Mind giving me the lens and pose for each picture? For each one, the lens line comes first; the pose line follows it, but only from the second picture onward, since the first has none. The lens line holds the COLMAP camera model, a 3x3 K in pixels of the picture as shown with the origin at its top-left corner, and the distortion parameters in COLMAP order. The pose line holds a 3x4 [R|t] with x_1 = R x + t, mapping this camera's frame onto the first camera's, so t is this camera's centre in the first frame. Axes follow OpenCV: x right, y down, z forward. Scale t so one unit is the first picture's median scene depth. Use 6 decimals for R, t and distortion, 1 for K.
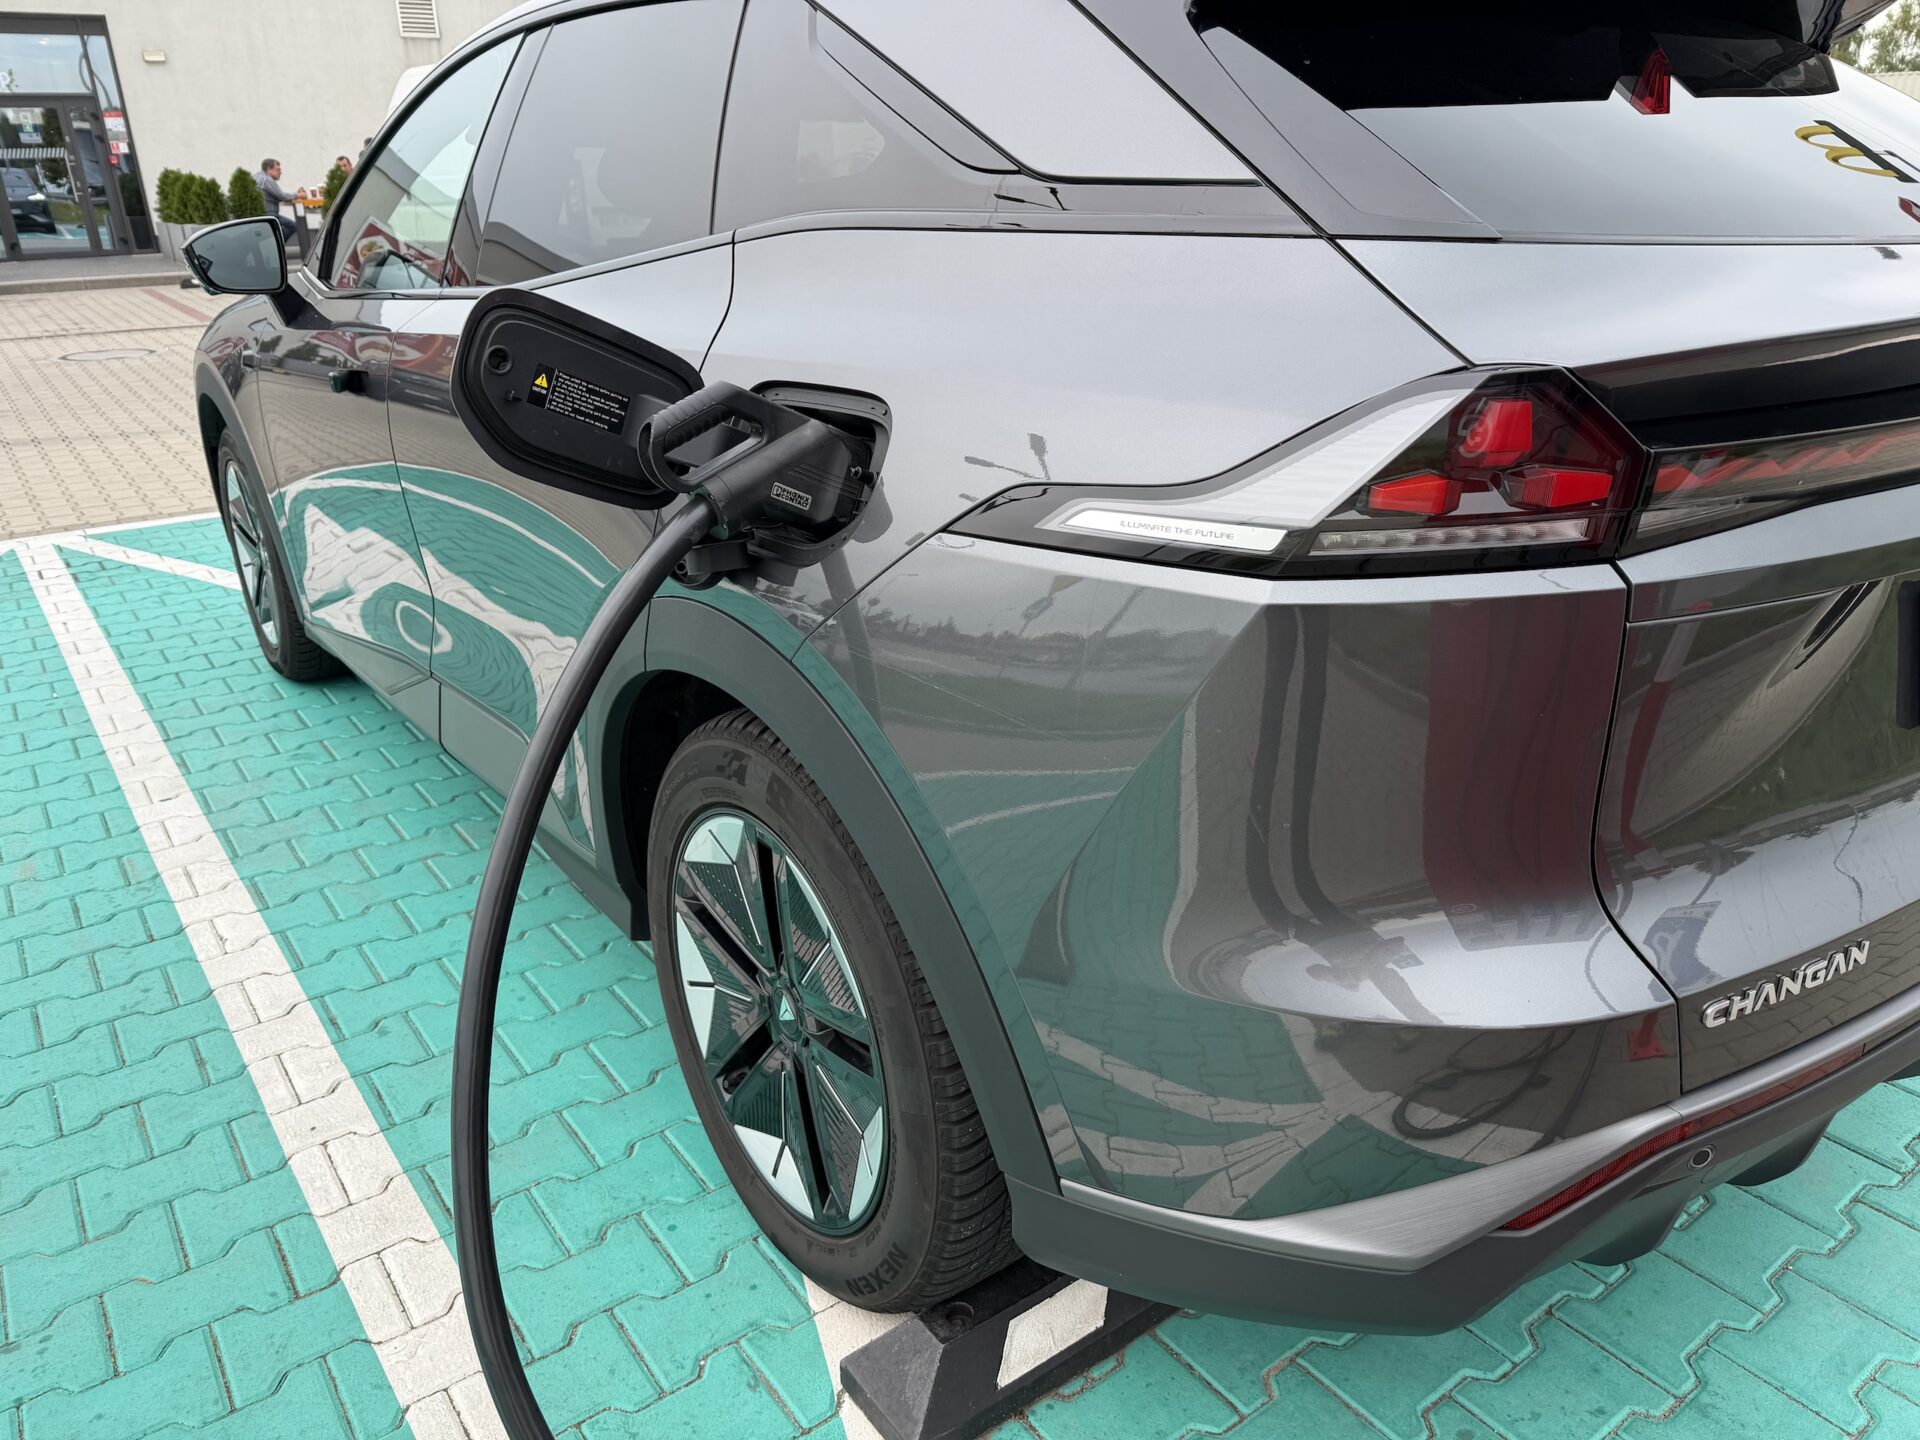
lens RADIAL K [[1352.3, 0, 960.0], [0, 1352.3, 720.0], [0, 0, 1]] dist [0.050483, -0.062589]
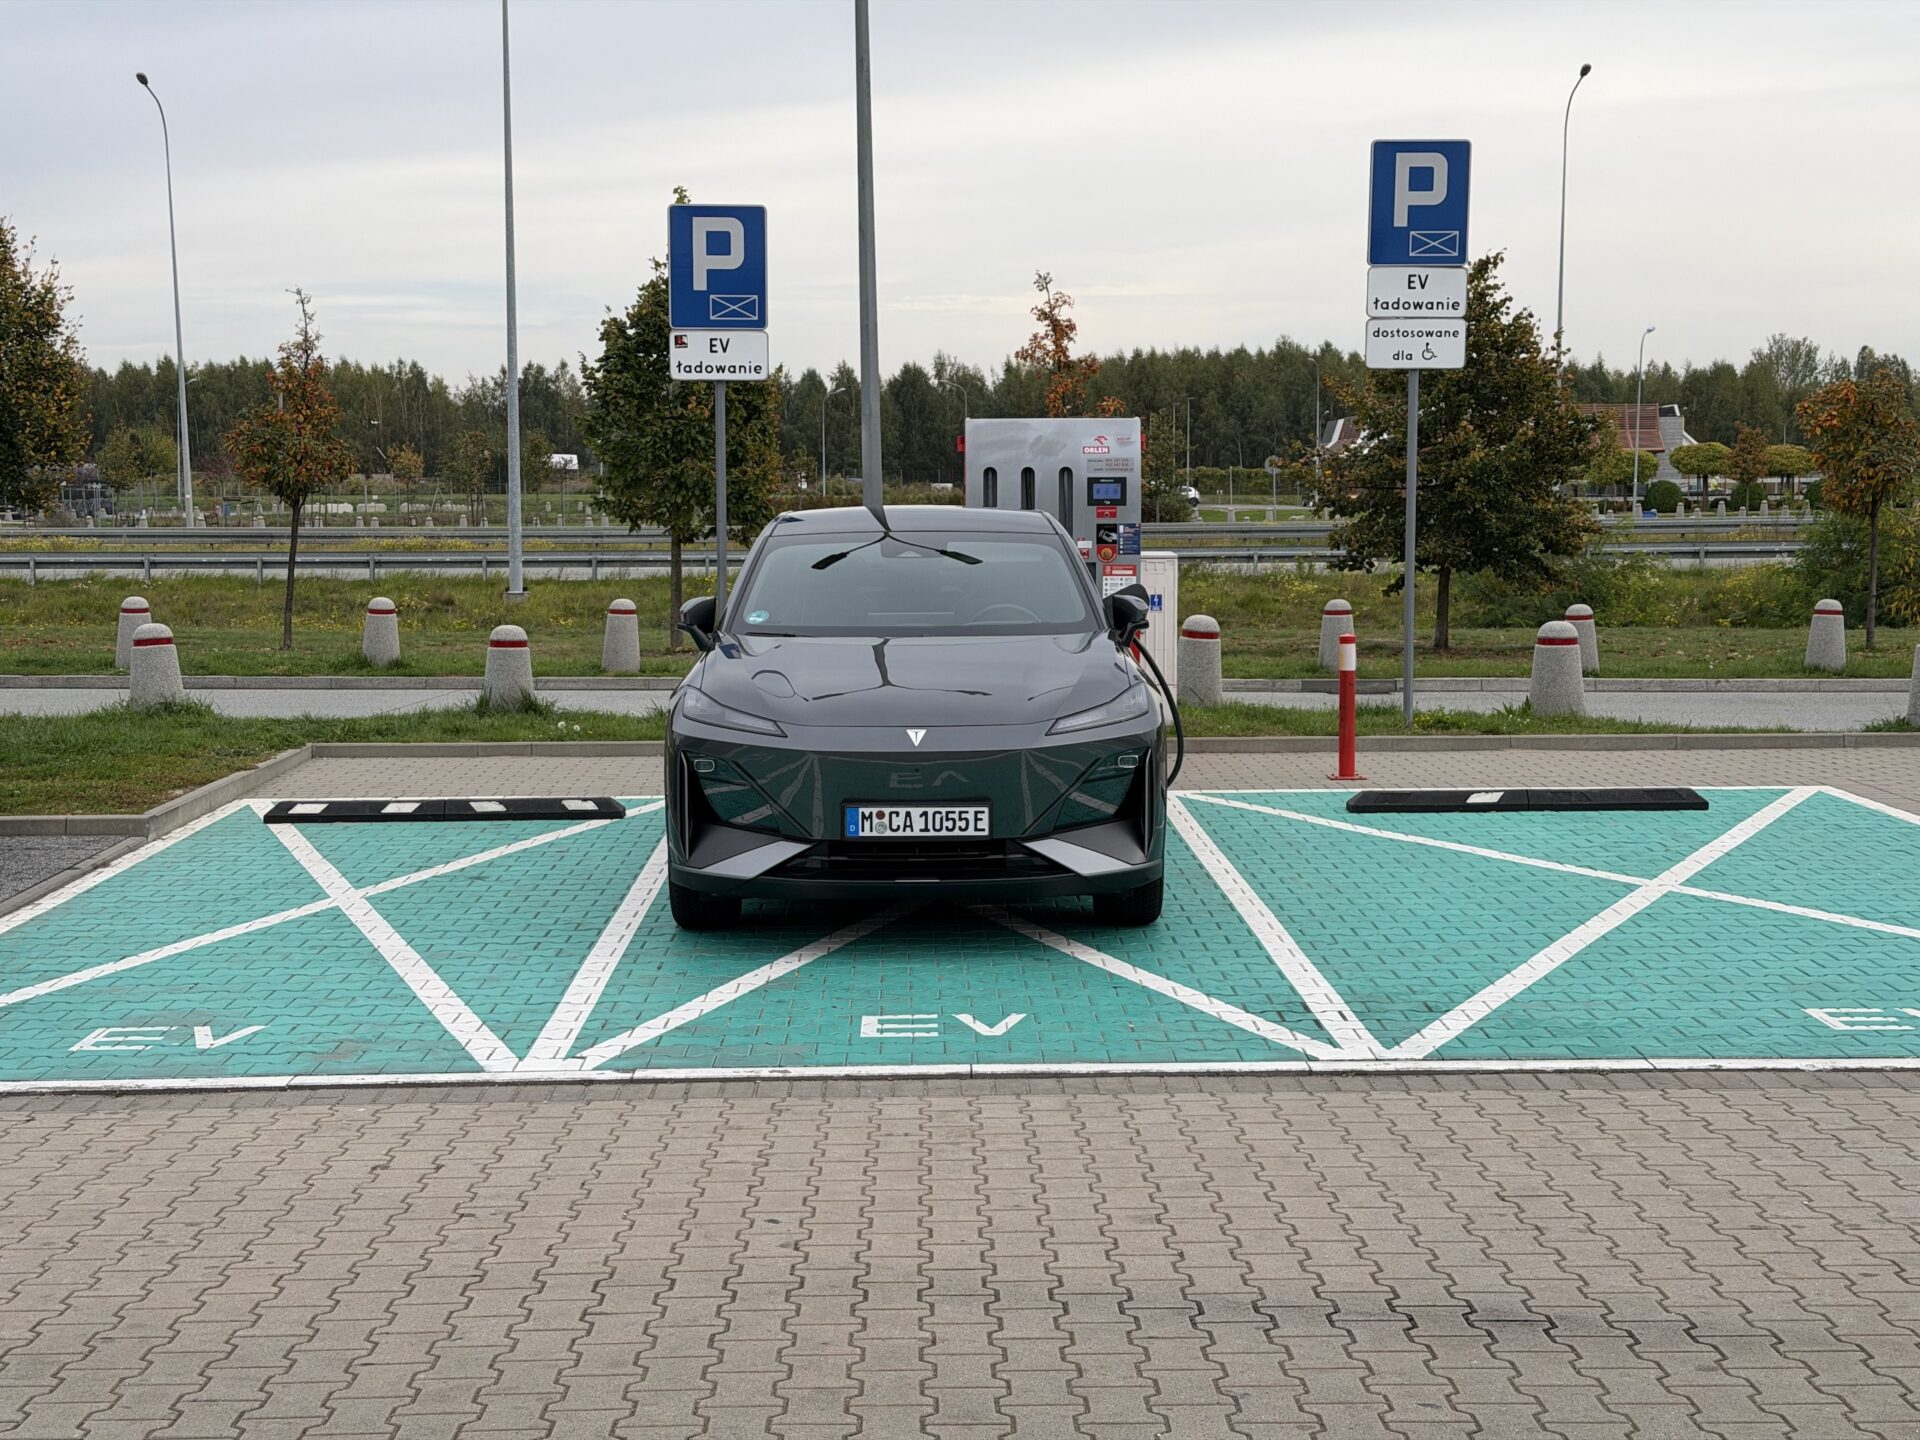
lens RADIAL K [[2696.0, 0, 960.0], [0, 2696.0, 720.0], [0, 0, 1]] dist [0.108458, 0.069477]
pose [[-0.811028, -0.033969, 0.584021, -2.073350], [0.231392, 0.898273, 0.373581, -1.370742], [-0.537301, 0.438122, -0.720664, 3.218626]]
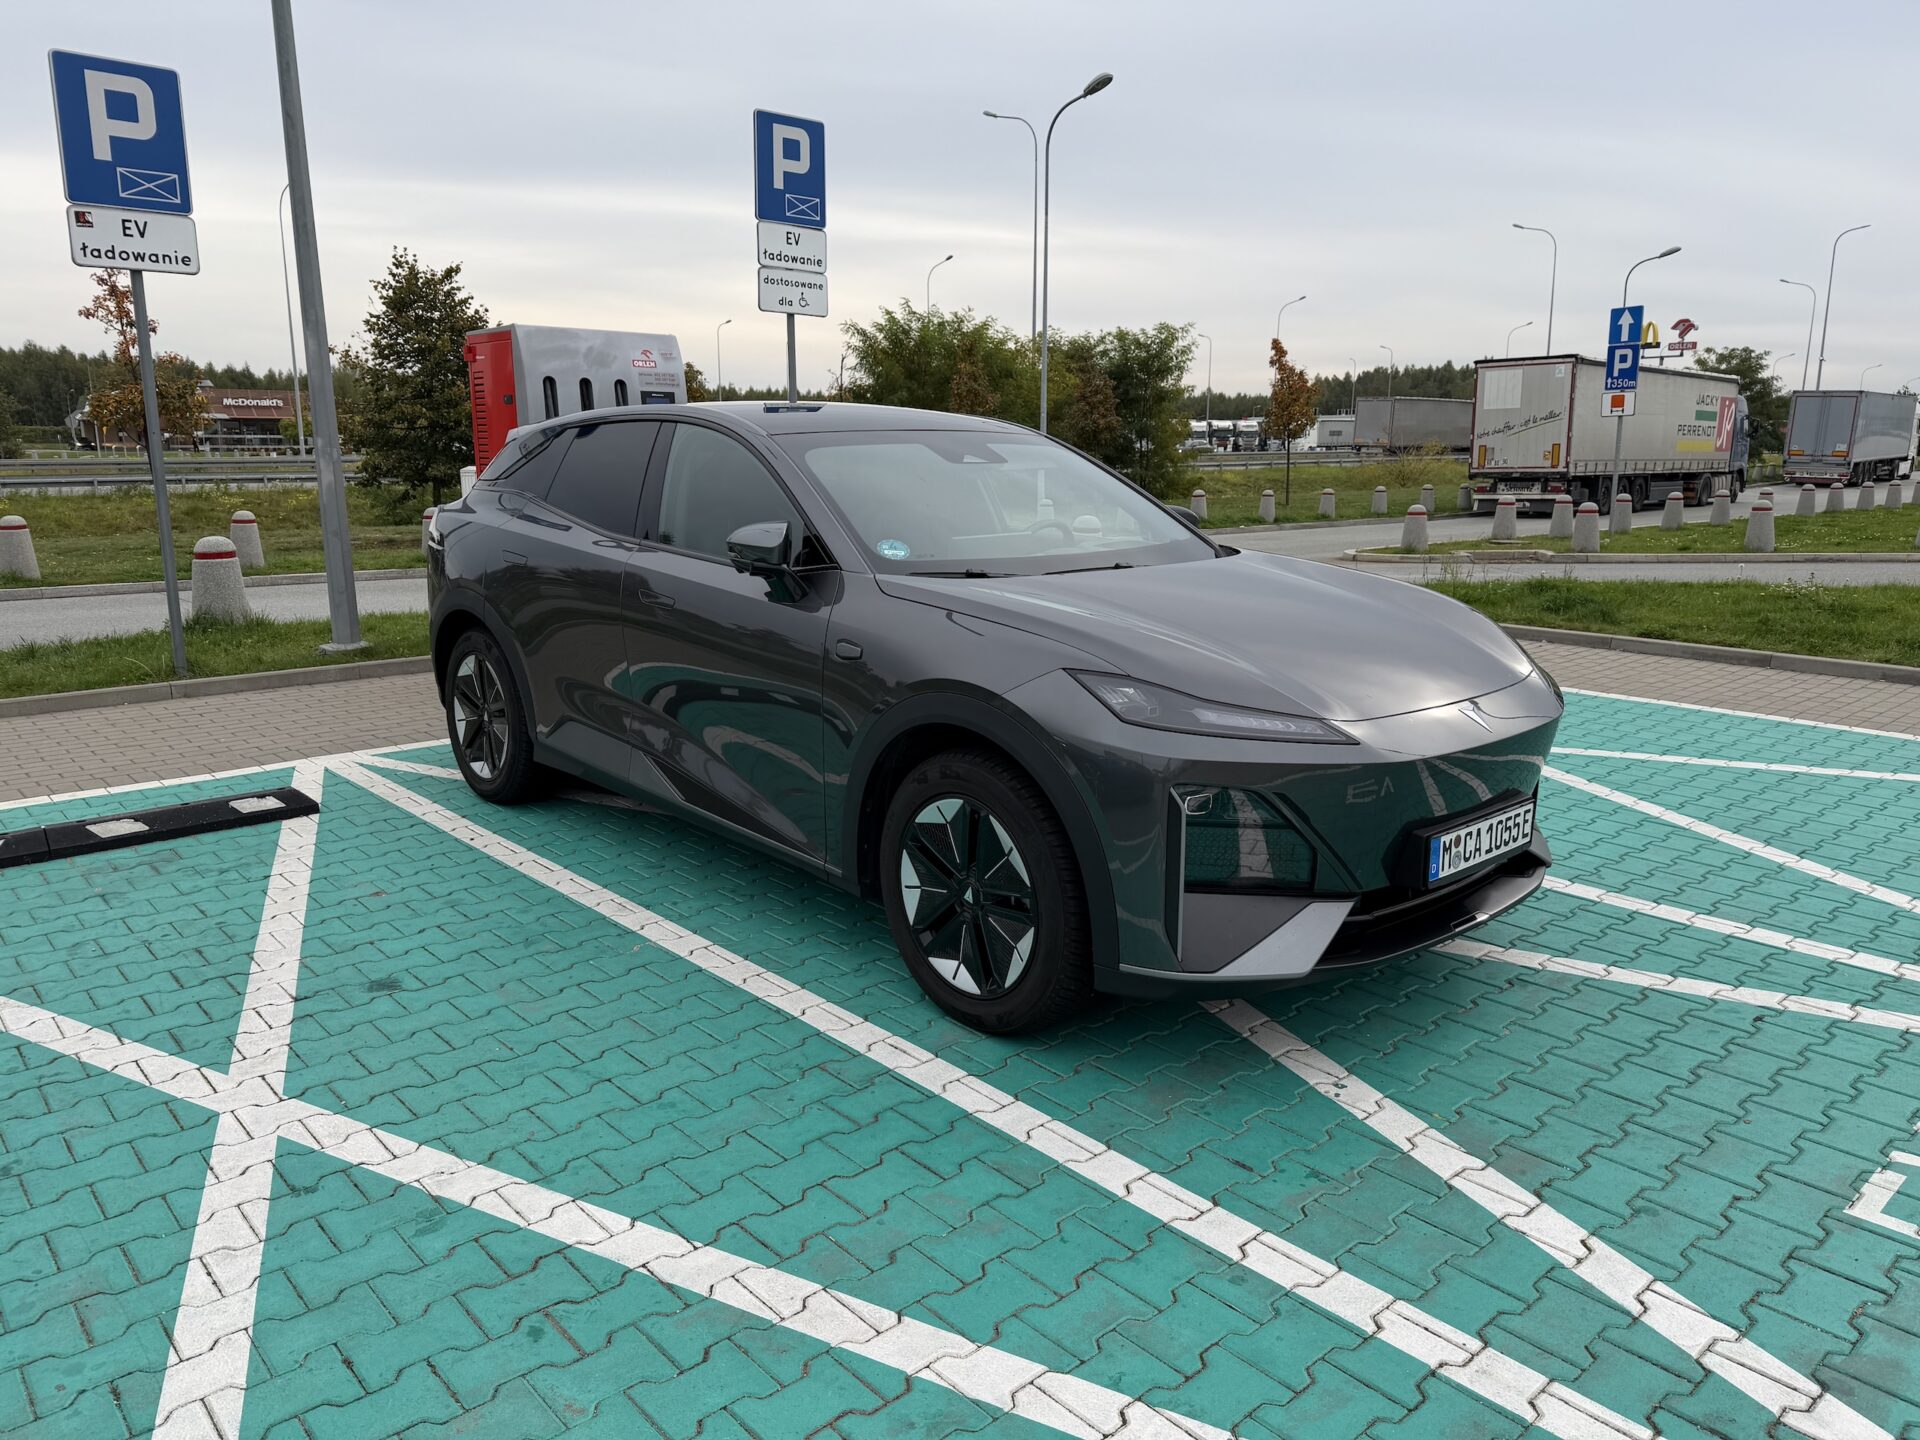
lens RADIAL K [[1352.3, 0, 960.0], [0, 1352.3, 720.0], [0, 0, 1]] dist [0.050483, -0.062589]
pose [[-0.995073, 0.030360, -0.094384, -0.037215], [-0.026657, 0.834985, 0.549627, -0.856611], [0.095496, 0.549435, -0.830061, 2.044013]]
